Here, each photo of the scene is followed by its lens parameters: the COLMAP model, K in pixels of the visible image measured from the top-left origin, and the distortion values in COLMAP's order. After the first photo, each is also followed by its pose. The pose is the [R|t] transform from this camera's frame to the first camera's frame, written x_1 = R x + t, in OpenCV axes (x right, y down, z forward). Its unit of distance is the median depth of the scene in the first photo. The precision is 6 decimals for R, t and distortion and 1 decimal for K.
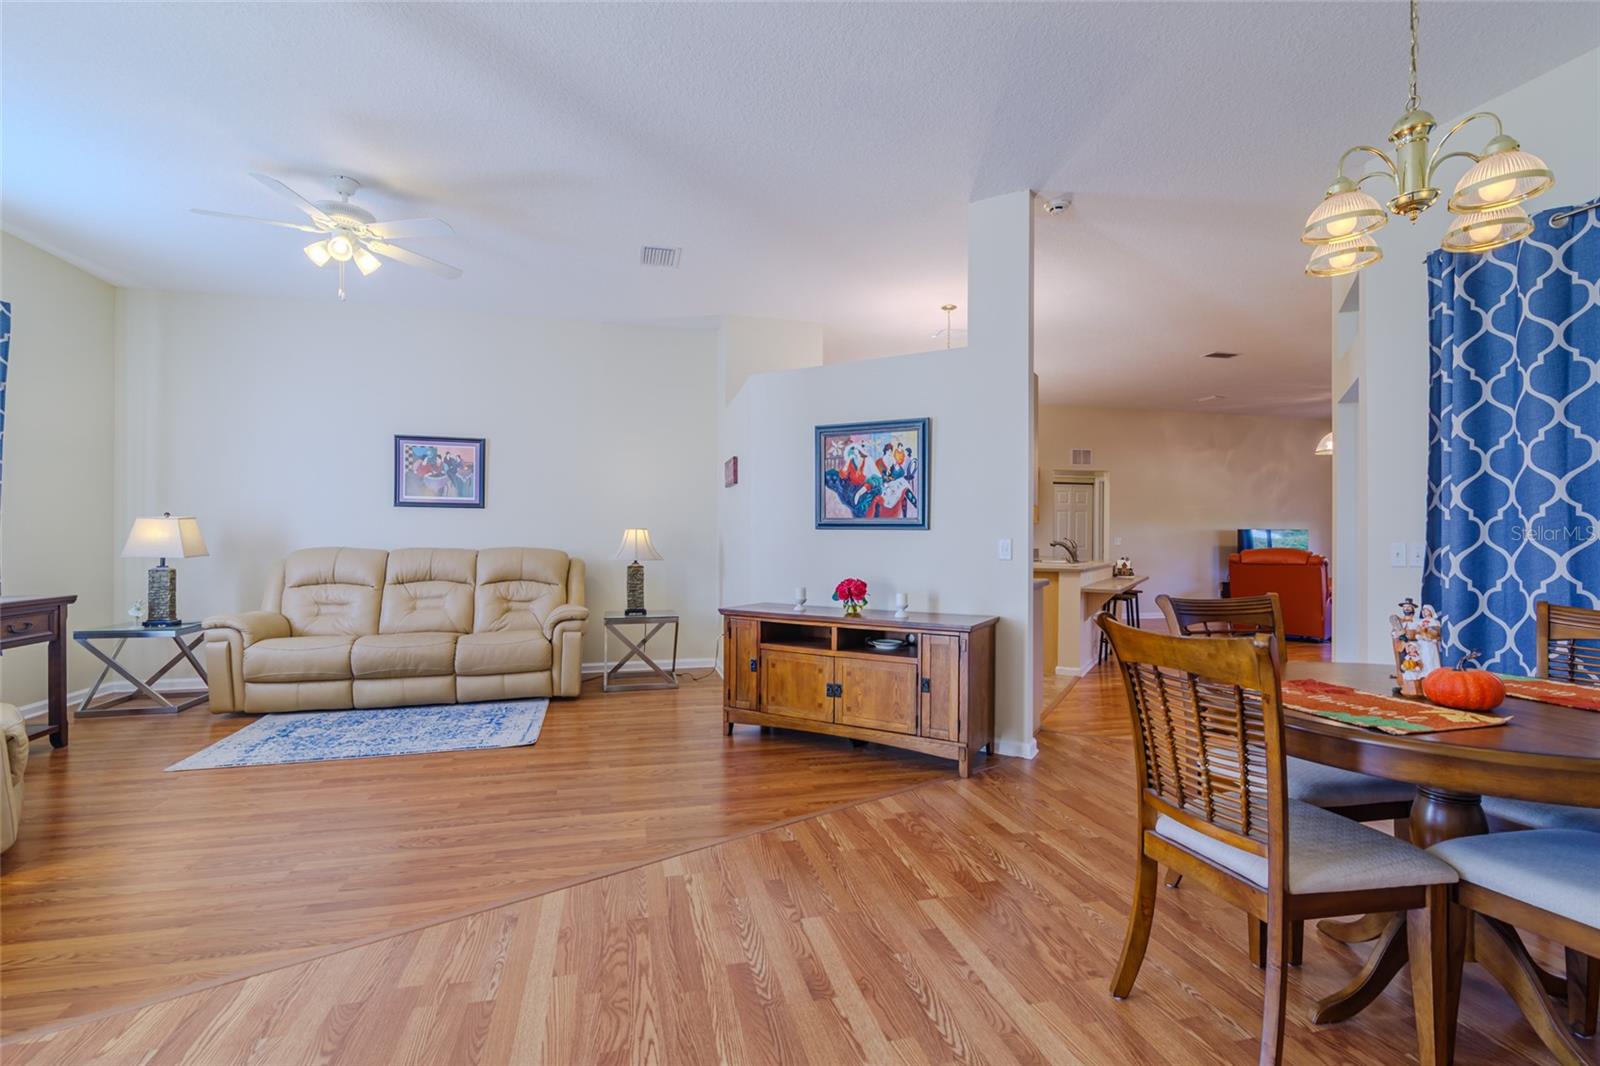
lens RADIAL K [[730.8, 0, 793.4], [0, 730.8, 535.3], [0, 0, 1]] dist [0.000381, 0.000073]
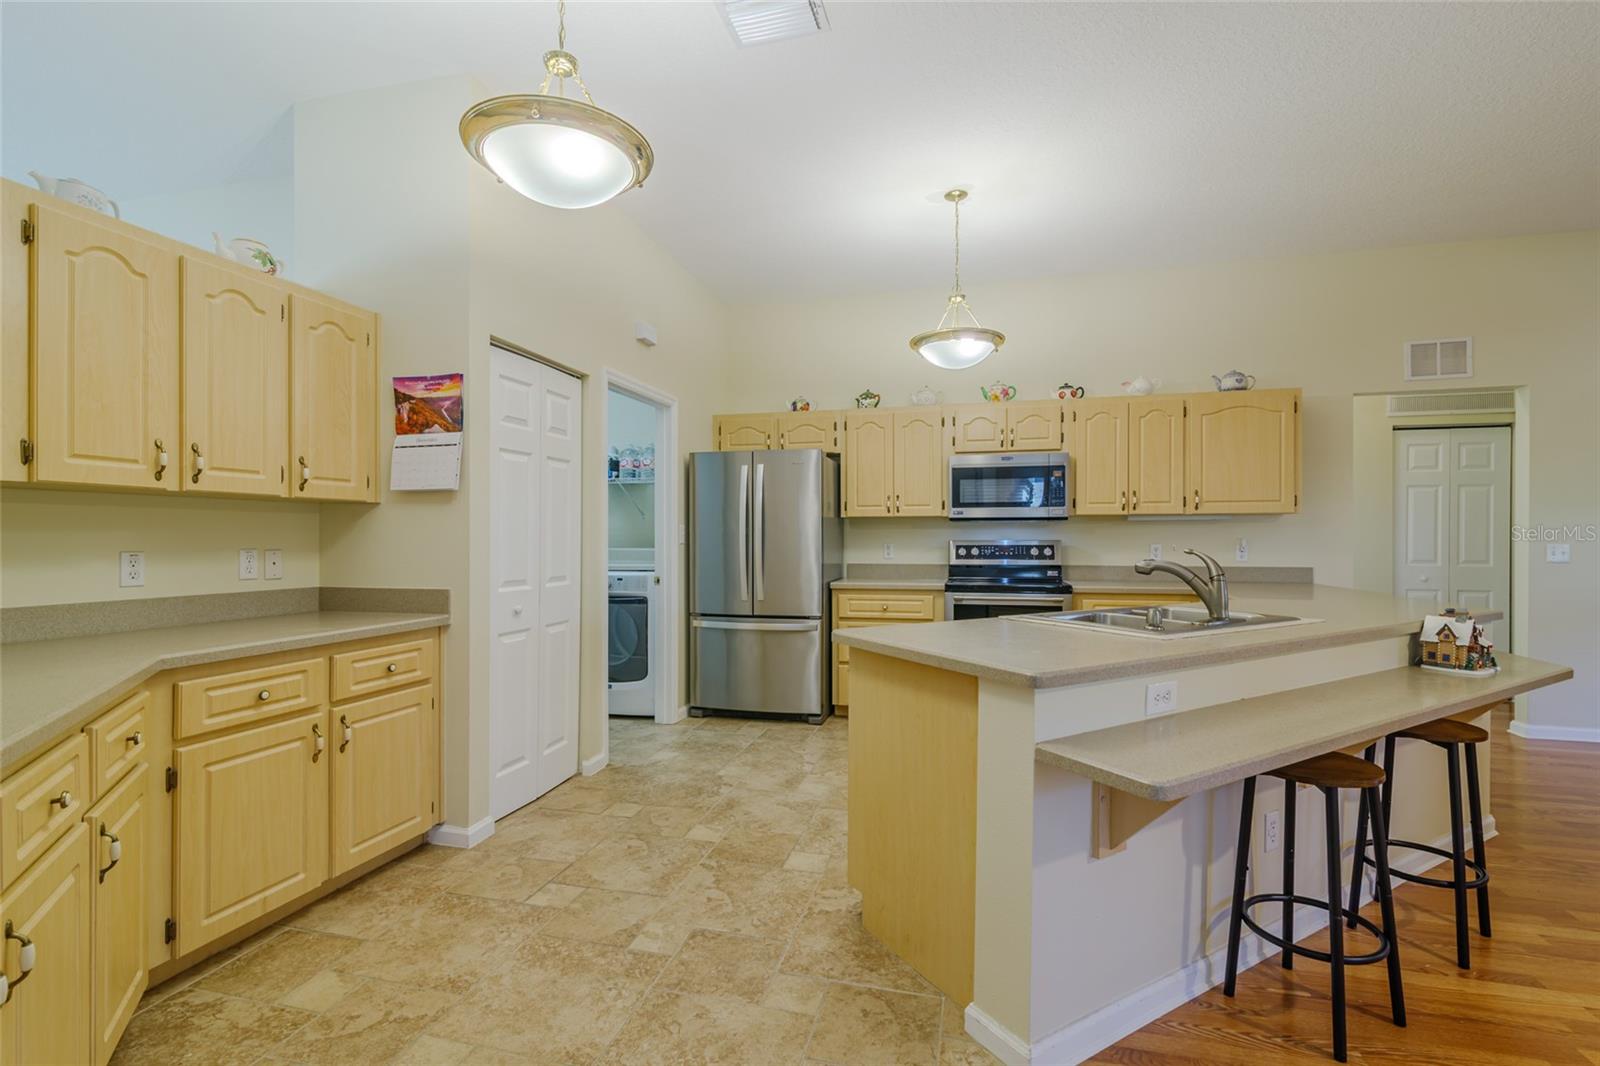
lens RADIAL K [[730.8, 0, 795.7], [0, 730.8, 537.0], [0, 0, 1]] dist [0.000381, 0.000073]
pose [[0.880744, -0.002033, -0.473589, 0.350263], [0.003561, 0.999991, 0.002329, -0.003258], [0.473580, -0.003737, 0.880743, 0.575581]]
